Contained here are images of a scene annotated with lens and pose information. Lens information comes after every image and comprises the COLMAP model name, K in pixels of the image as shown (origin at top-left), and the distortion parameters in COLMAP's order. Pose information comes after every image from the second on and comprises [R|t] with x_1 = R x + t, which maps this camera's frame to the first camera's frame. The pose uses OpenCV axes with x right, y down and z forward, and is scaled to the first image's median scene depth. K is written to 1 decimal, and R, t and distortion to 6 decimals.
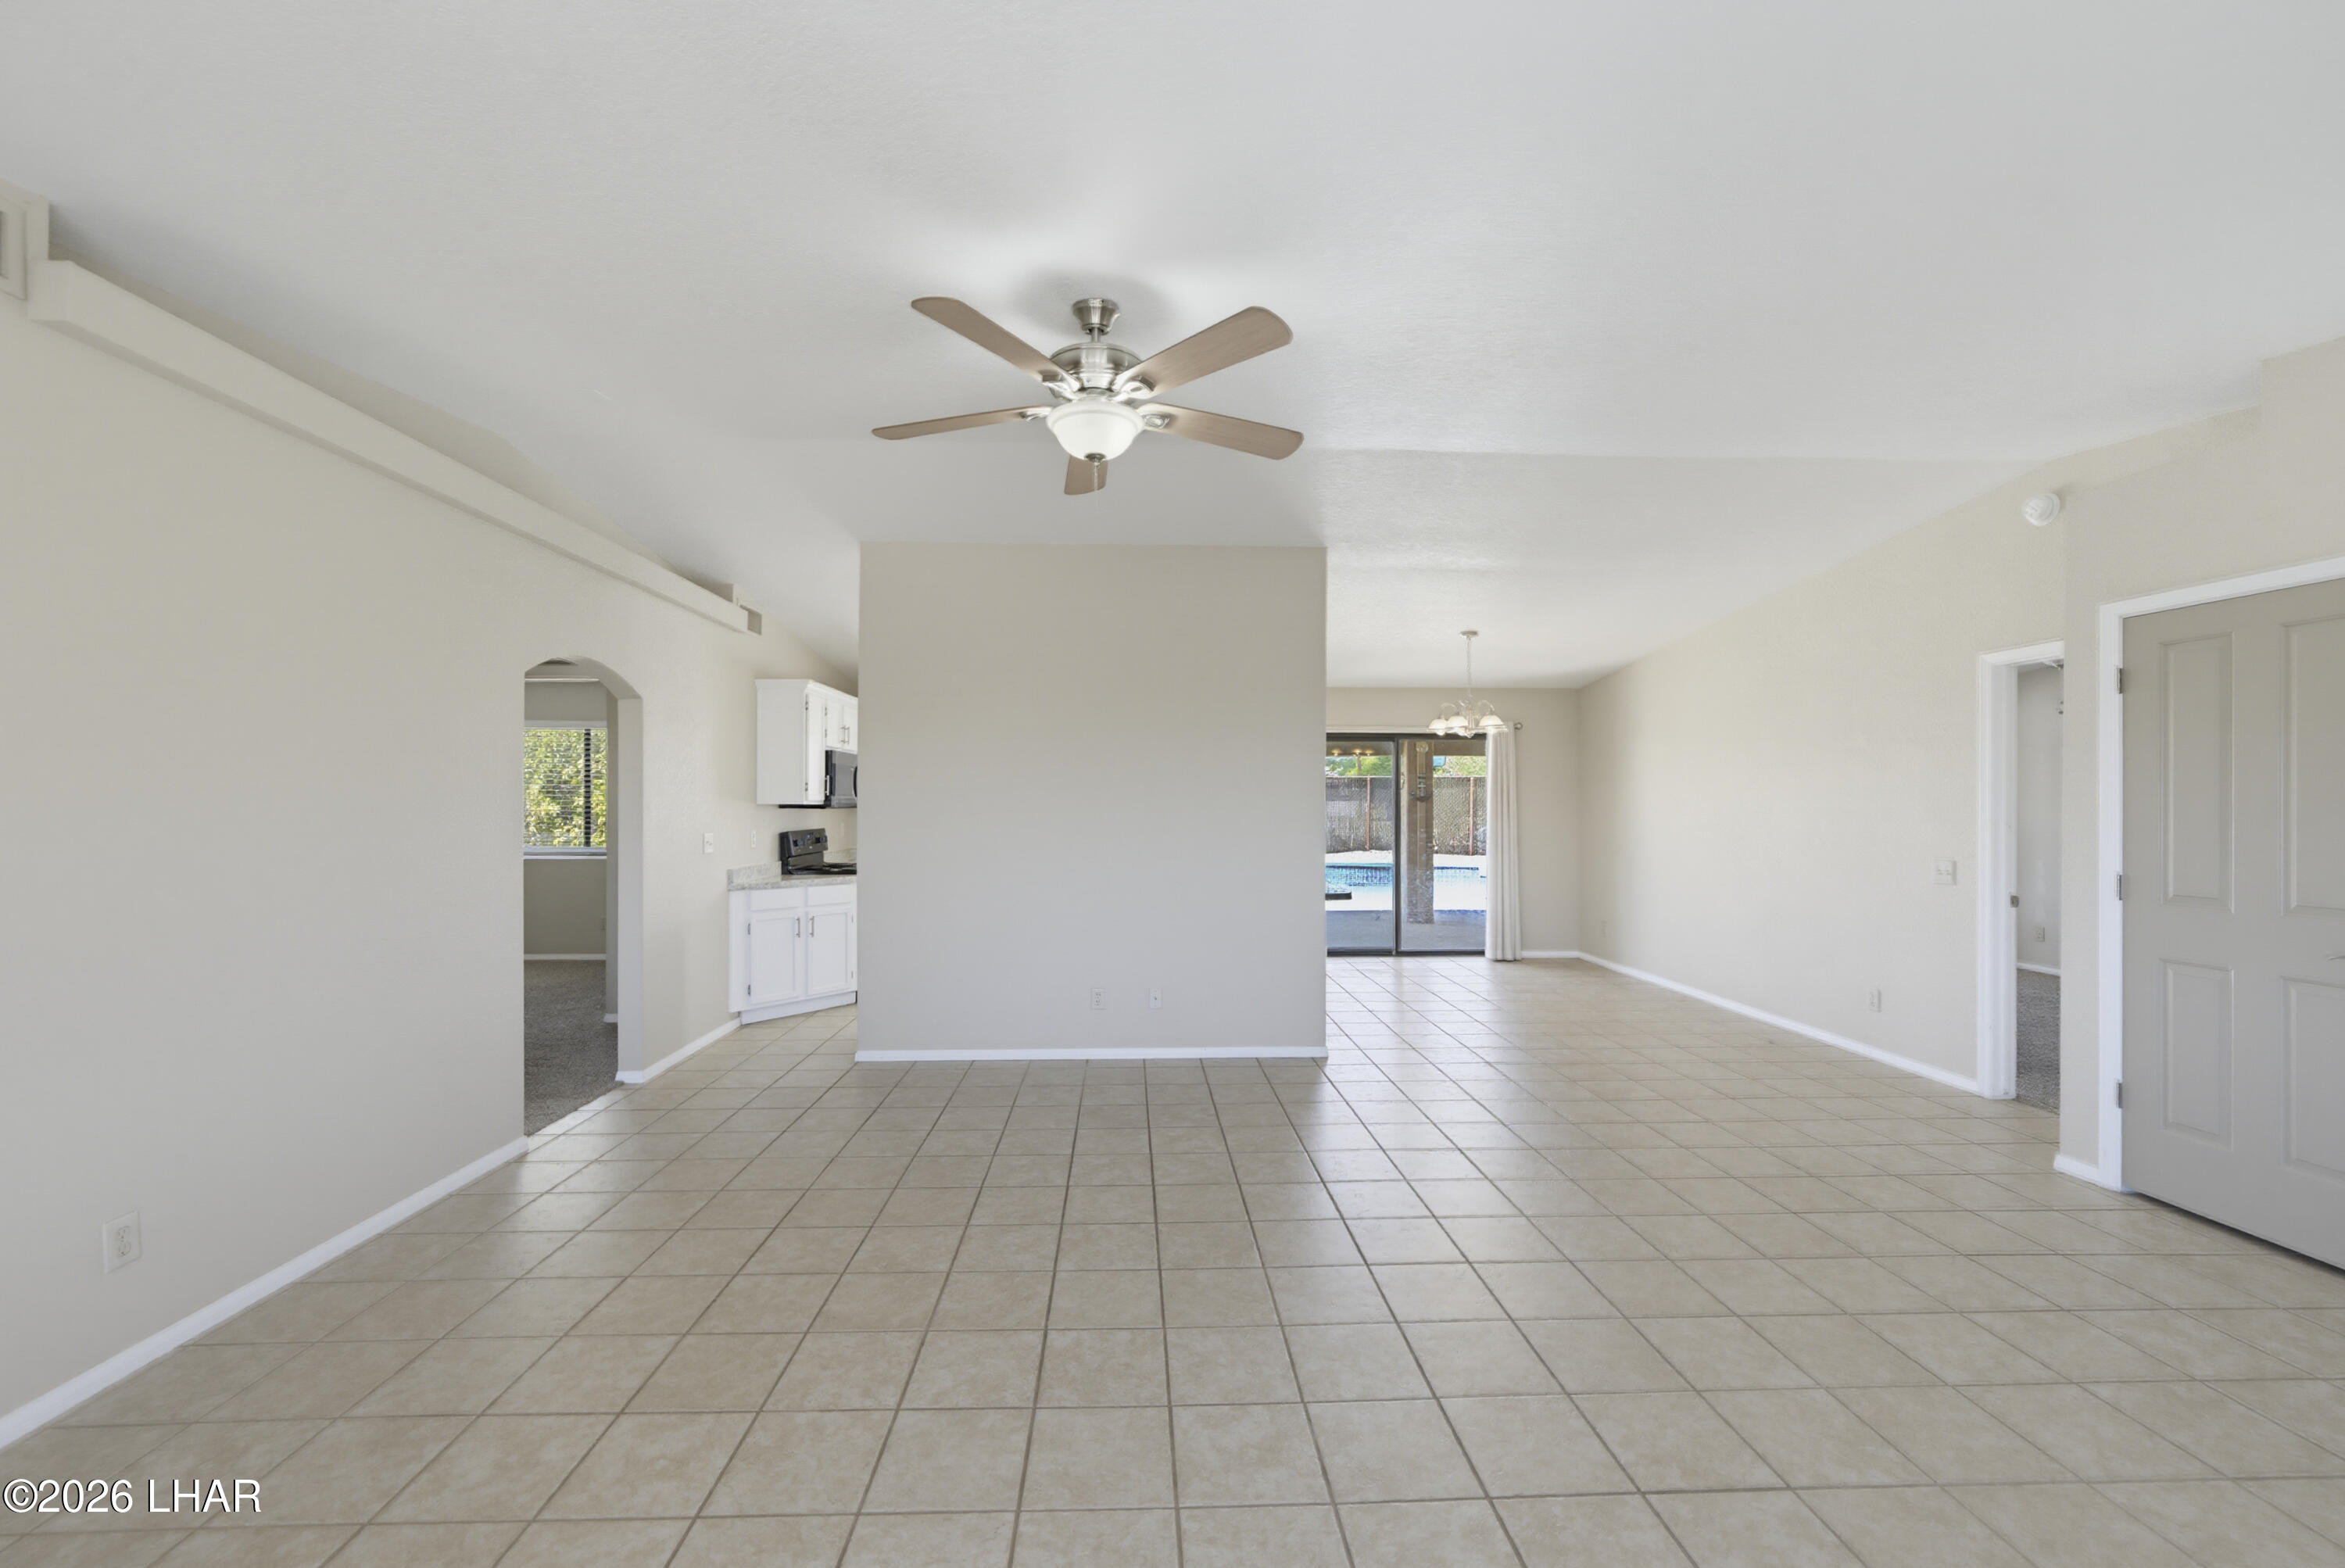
lens RADIAL K [[926.9, 0, 1170.2], [0, 926.9, 801.9], [0, 0, 1]] dist [-0.002338, -0.000019]
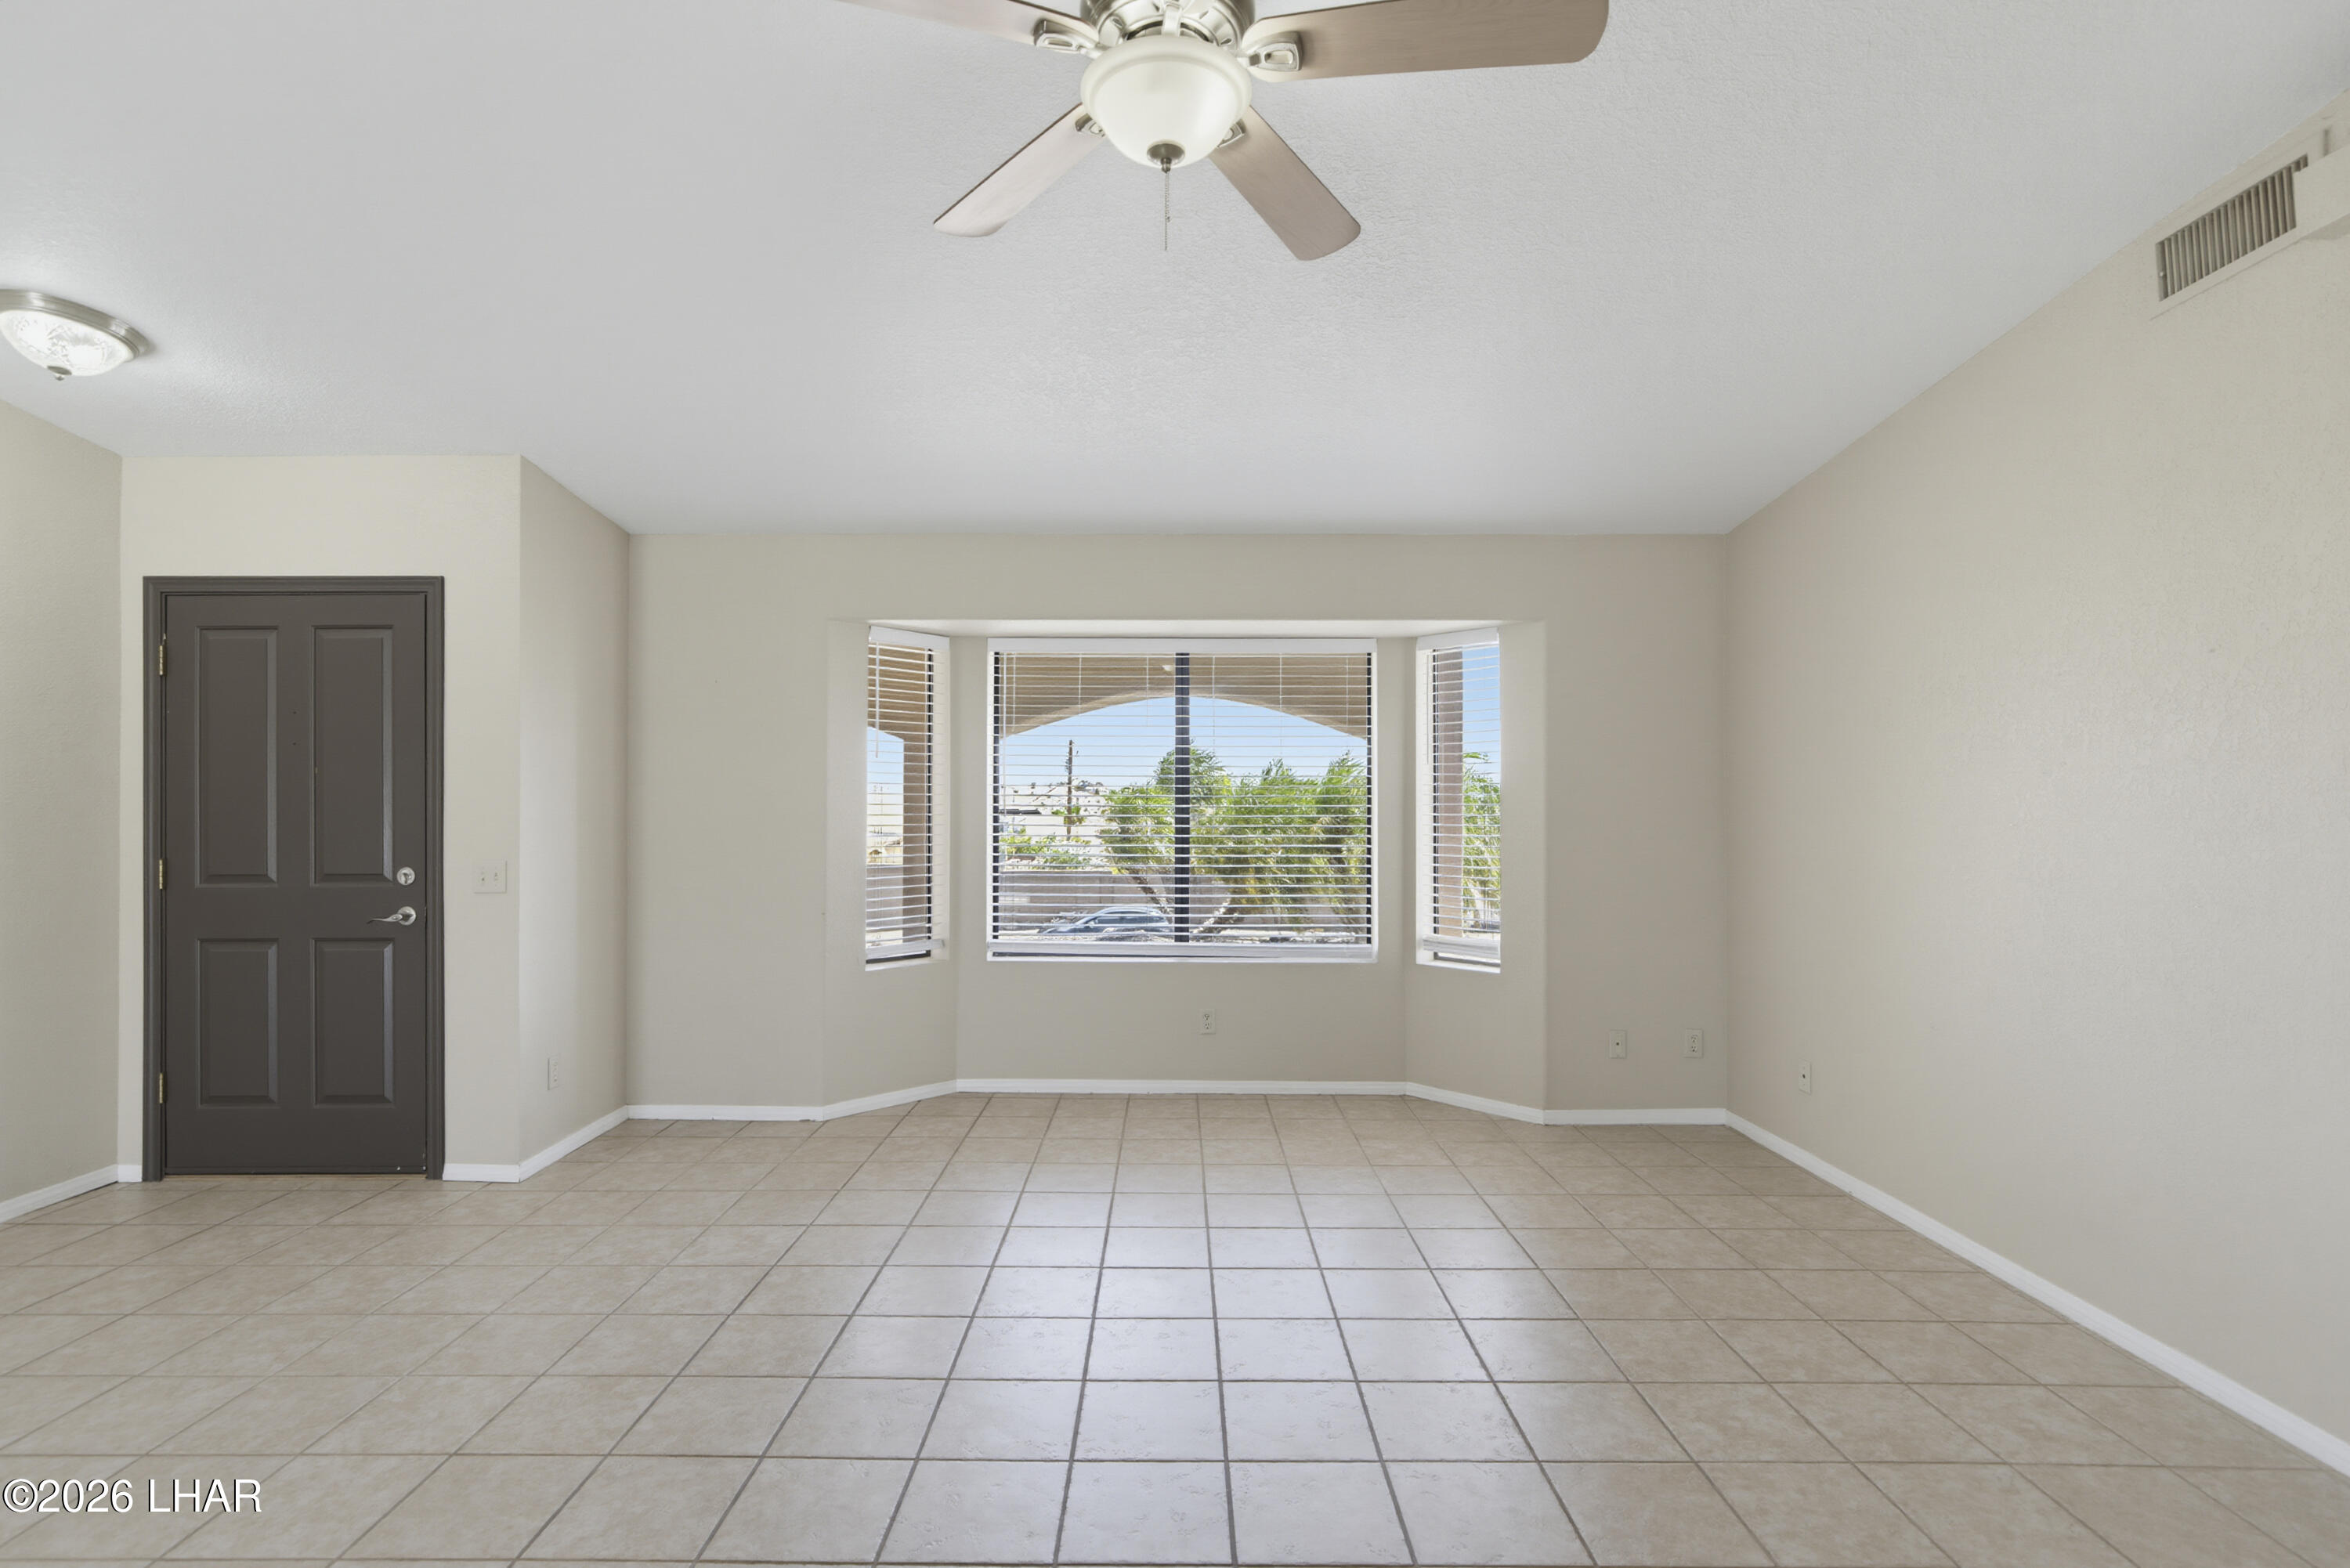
lens RADIAL K [[1112.3, 0, 1155.3], [0, 1112.3, 801.2], [0, 0, 1]] dist [0.000570, 0.001032]
pose [[-0.998563, -0.001969, 0.053555, -0.059242], [-0.002377, 0.999969, -0.007546, 0.019228], [-0.053539, -0.007662, -0.998536, 0.896827]]
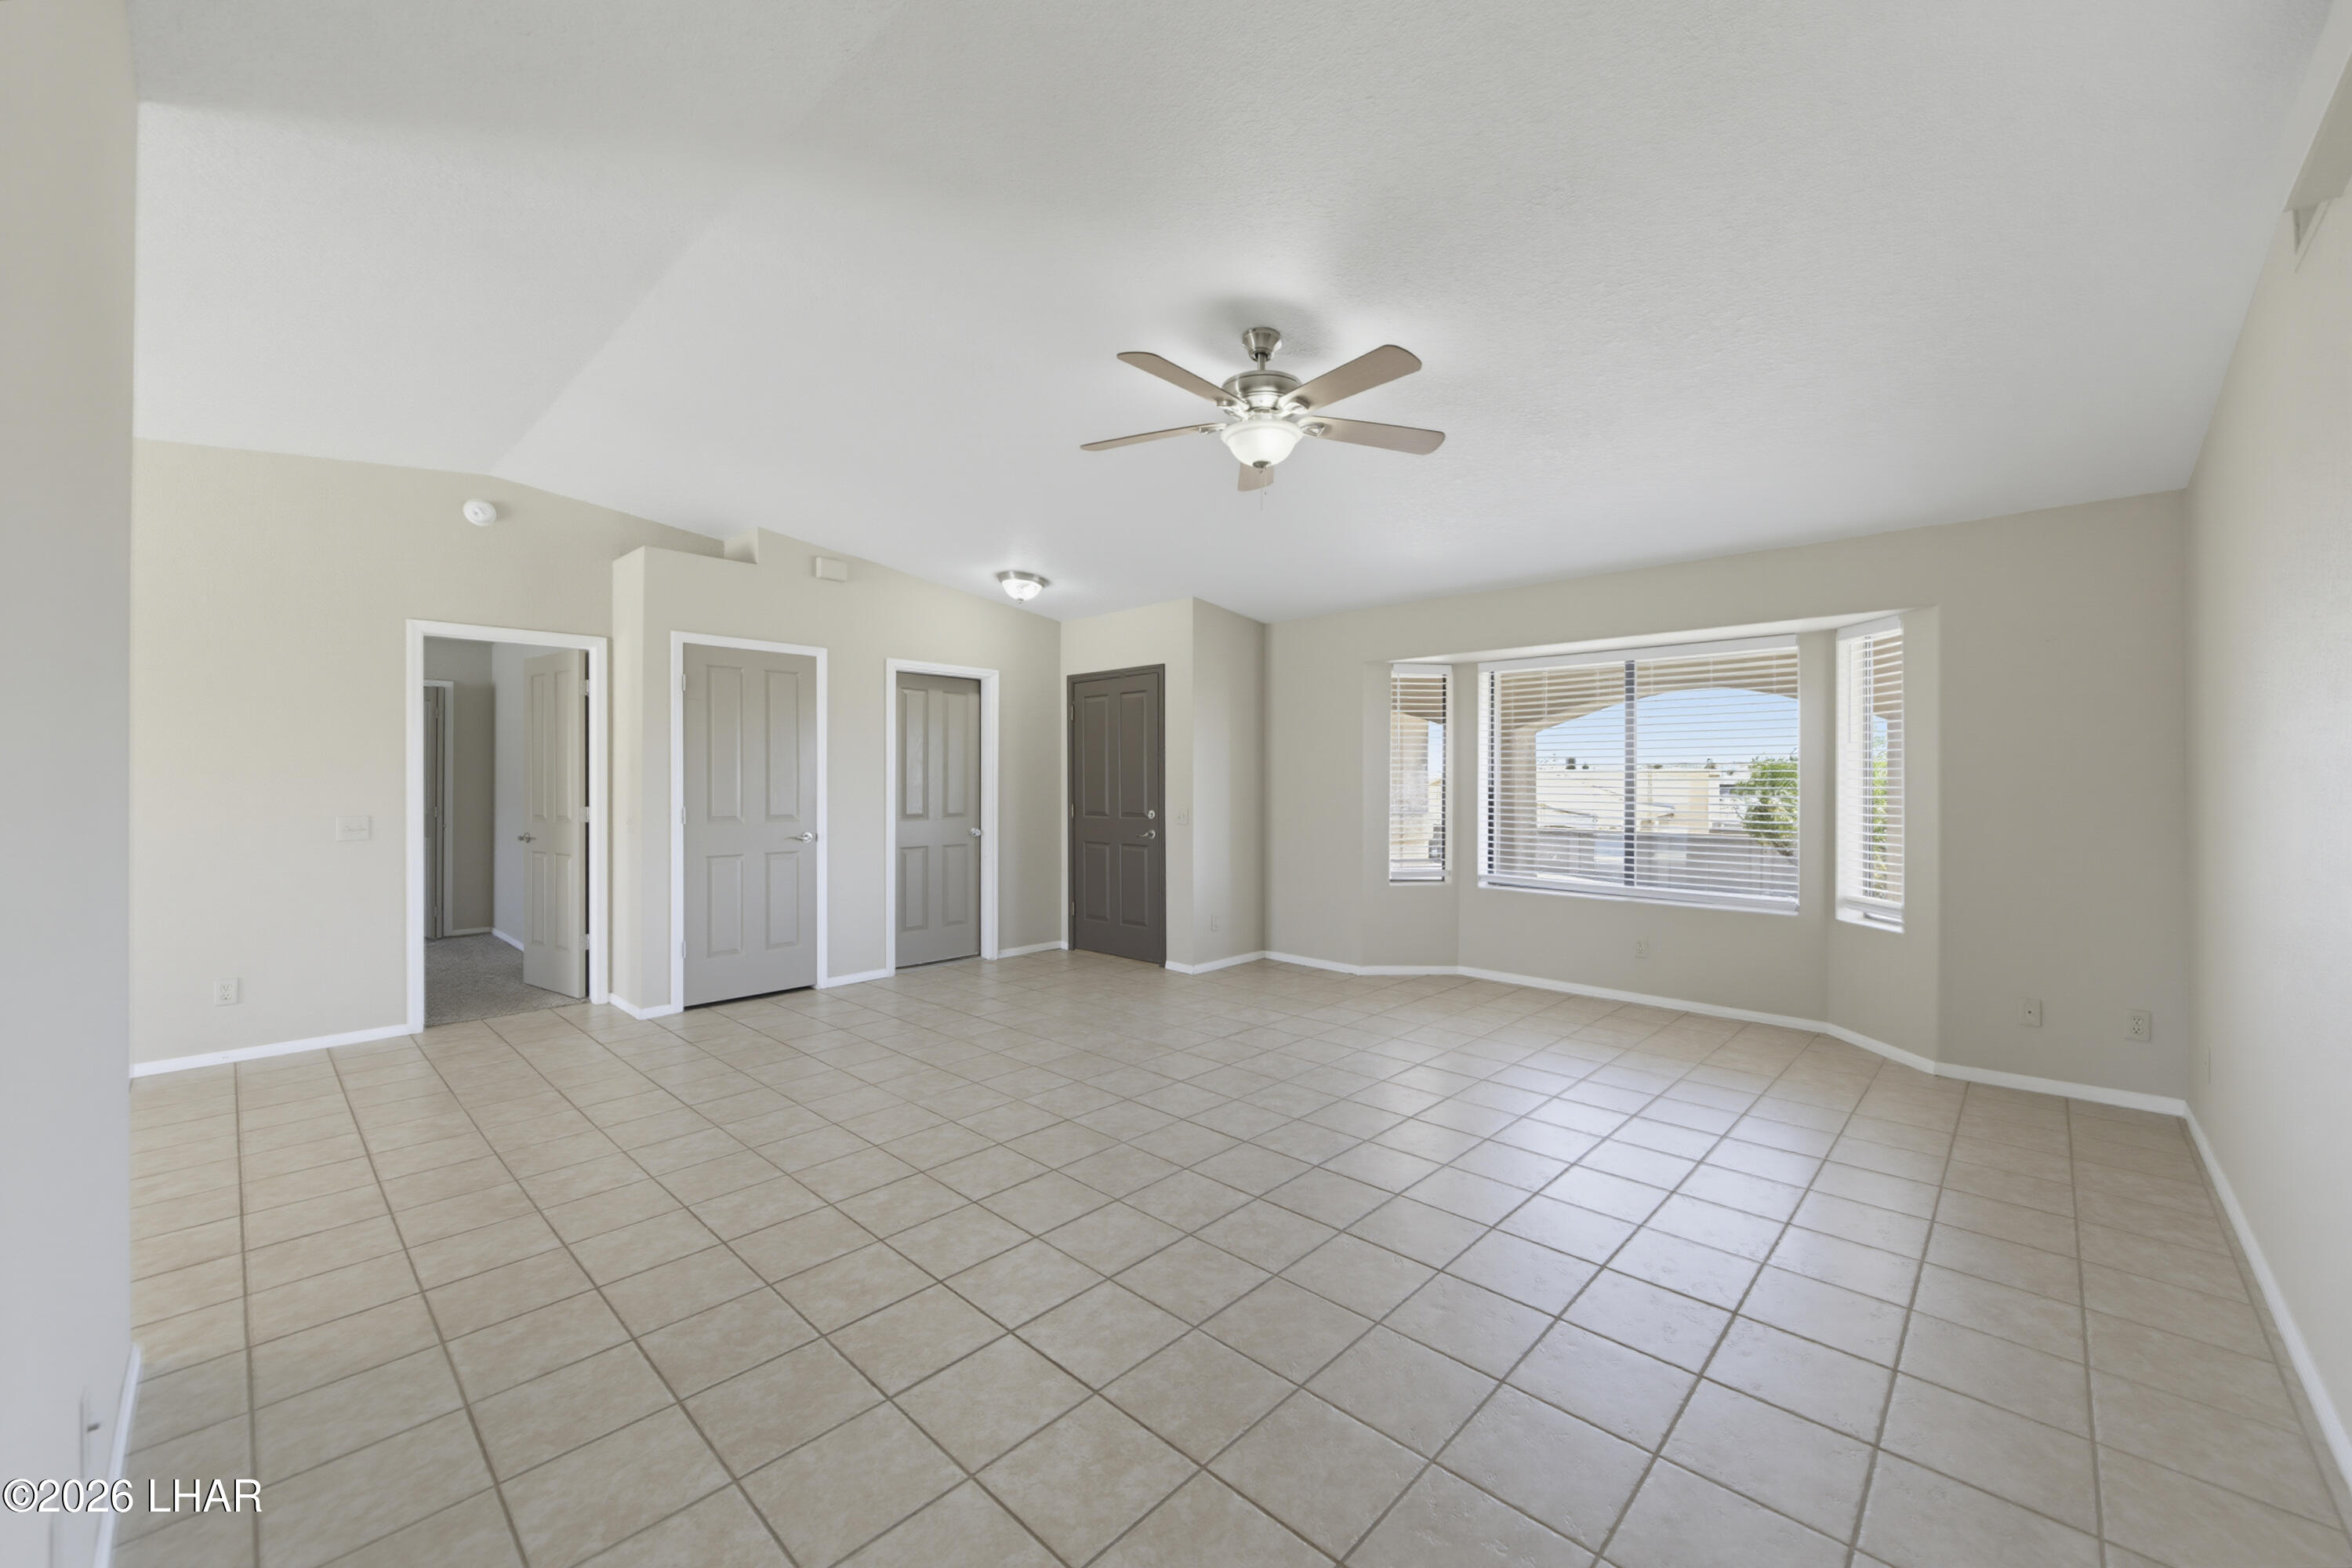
lens RADIAL K [[908.8, 0, 1184.3], [0, 908.8, 781.1], [0, 0, 1]] dist [-0.001304, 0.000169]
pose [[-0.694311, -0.002320, 0.719671, -0.454293], [-0.004465, 0.999989, -0.001084, 0.021259], [-0.719661, -0.003966, -0.694314, 1.002884]]
